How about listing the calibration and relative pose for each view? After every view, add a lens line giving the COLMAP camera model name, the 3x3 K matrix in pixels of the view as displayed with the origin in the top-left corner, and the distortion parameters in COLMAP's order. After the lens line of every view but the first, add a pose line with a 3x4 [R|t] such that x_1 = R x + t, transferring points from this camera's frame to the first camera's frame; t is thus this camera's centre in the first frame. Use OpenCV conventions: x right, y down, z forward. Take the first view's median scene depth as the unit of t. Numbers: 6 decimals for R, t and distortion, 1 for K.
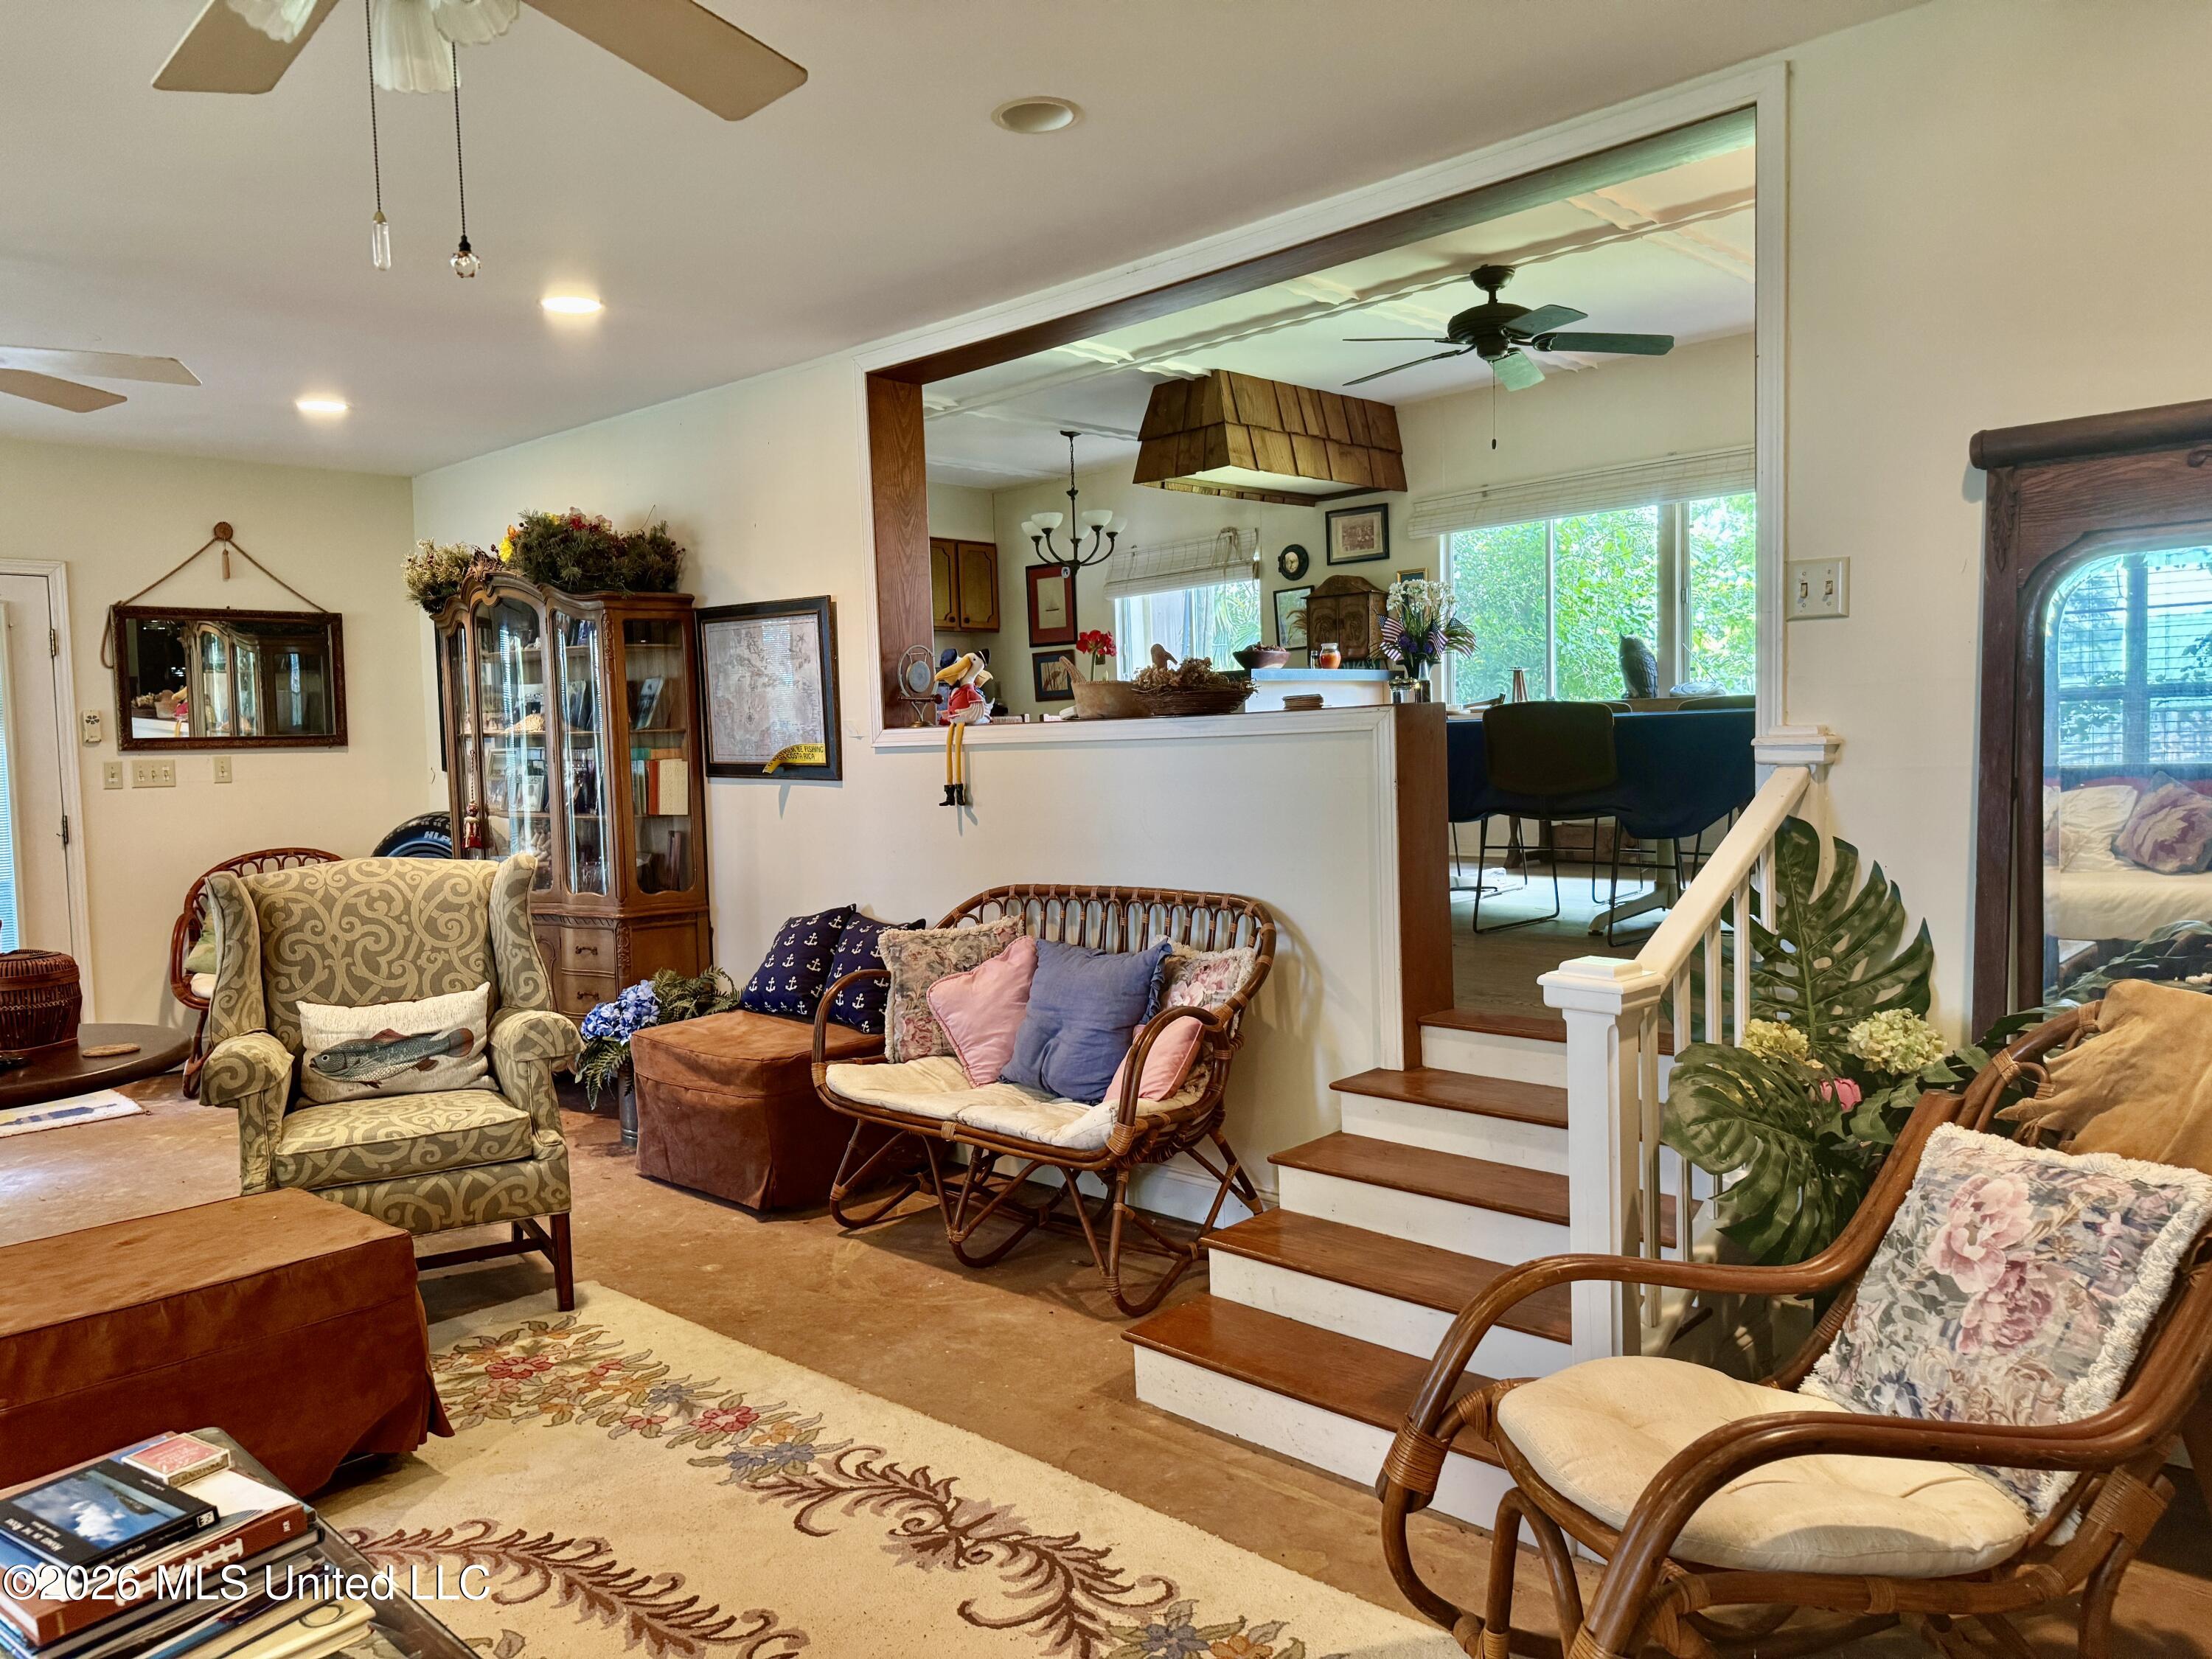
lens RADIAL K [[1499.0, 0, 1105.4], [0, 1499.0, 845.3], [0, 0, 1]] dist [0.167238, -0.090322]
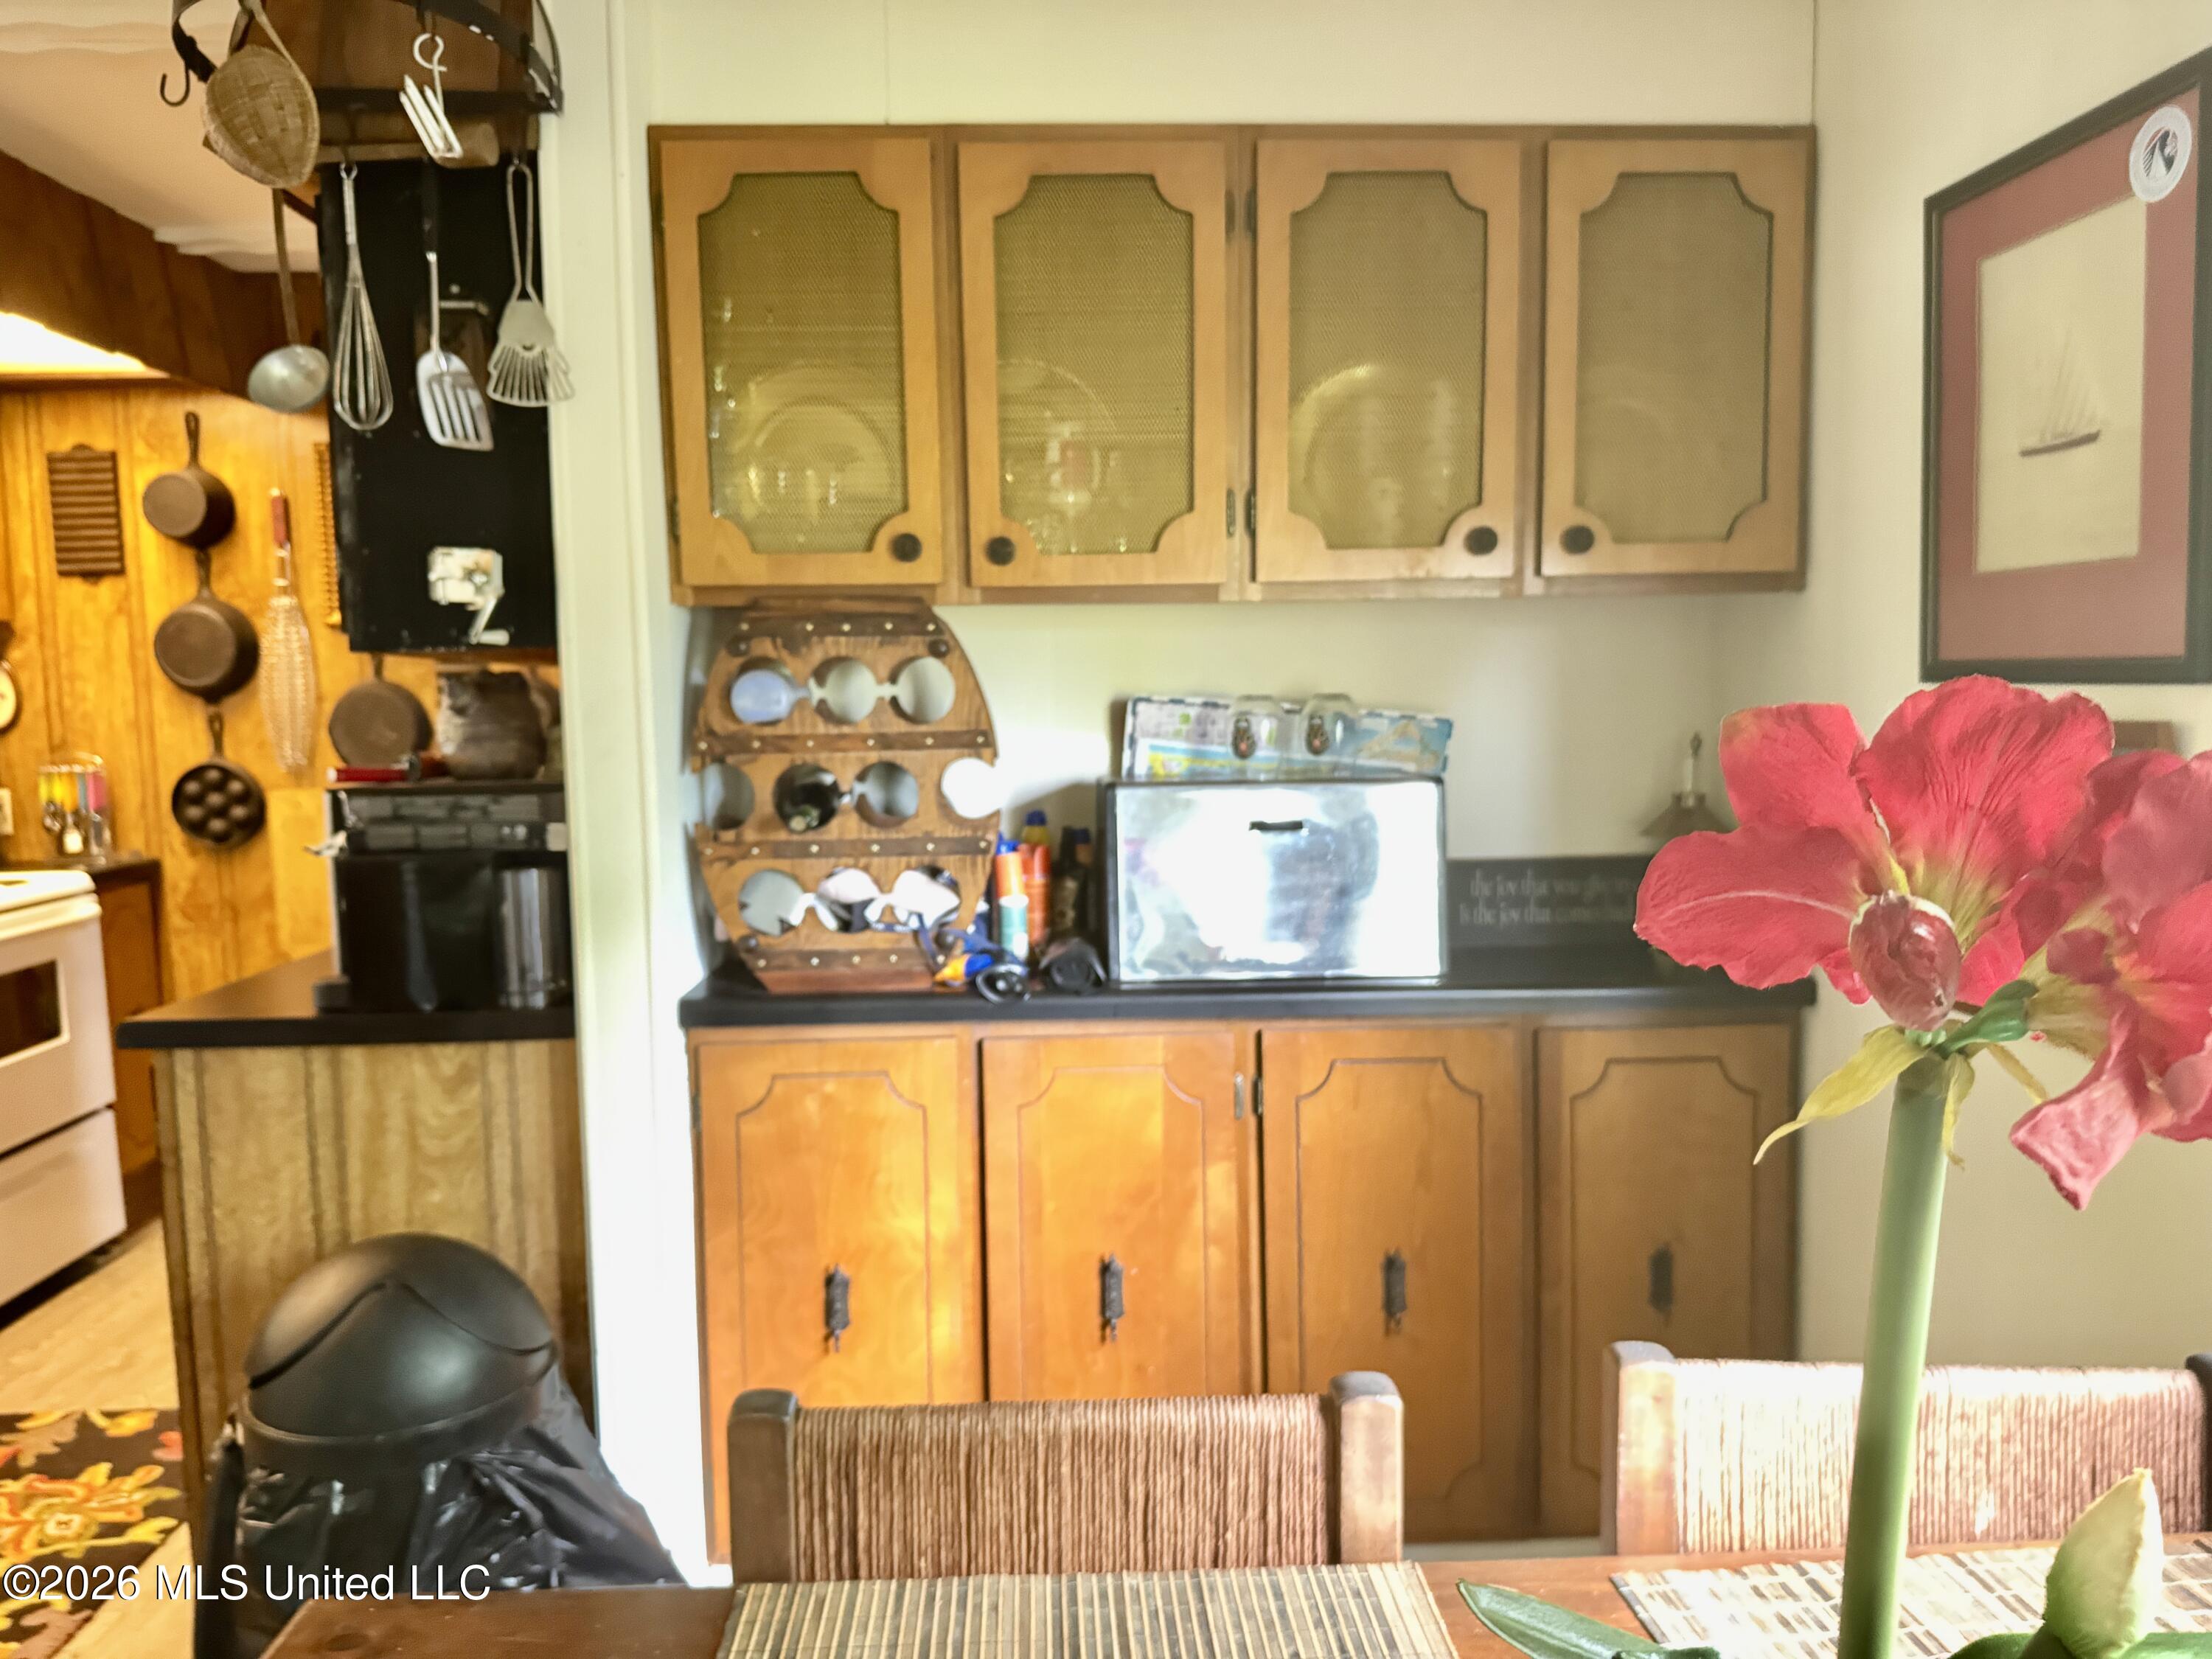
lens RADIAL K [[1576.5, 0, 1095.9], [0, 1576.5, 851.4], [0, 0, 1]] dist [0.016500, -0.039023]
pose [[0.715740, 0.090003, -0.692543, 0.009893], [-0.055993, 0.995864, 0.071554, -0.142897], [0.696118, -0.012437, 0.717819, 0.959061]]
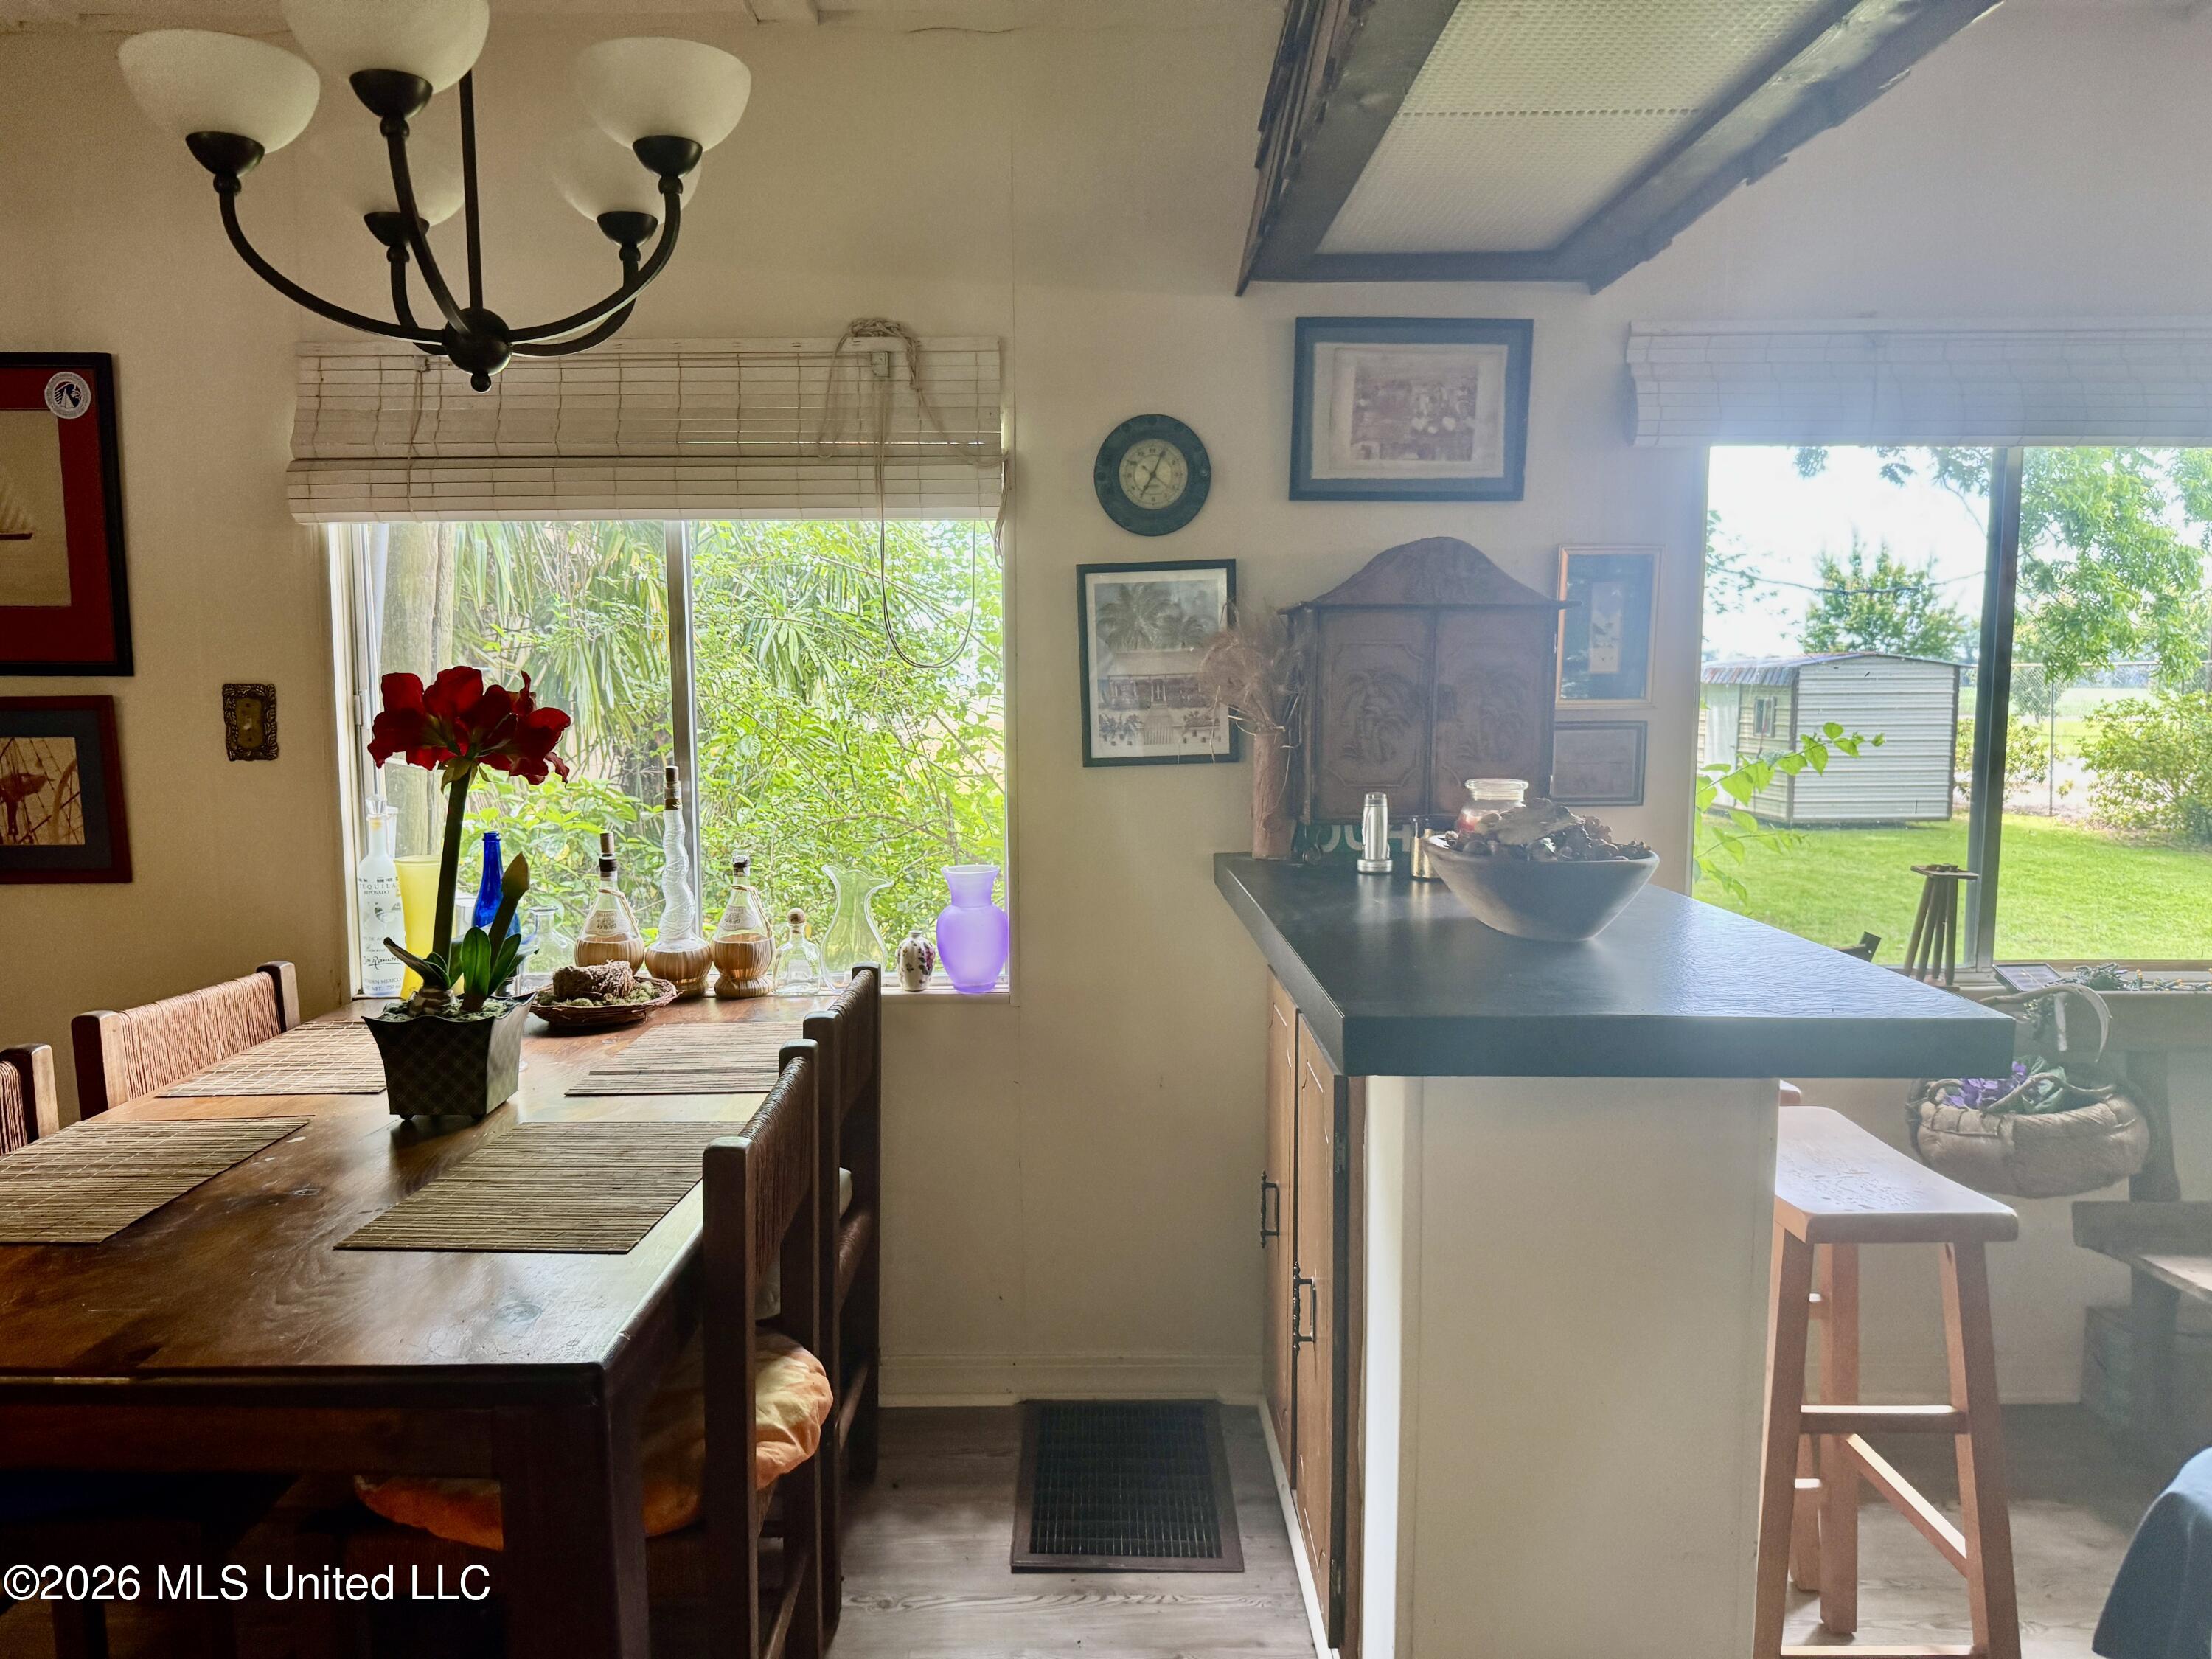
lens RADIAL K [[1535.8, 0, 1104.4], [0, 1535.8, 859.4], [0, 0, 1]] dist [0.086571, -0.097186]
pose [[0.722103, -0.051578, 0.689860, -0.099516], [0.030775, 0.998625, 0.042450, -0.125255], [-0.691101, -0.009423, 0.722697, 0.791166]]
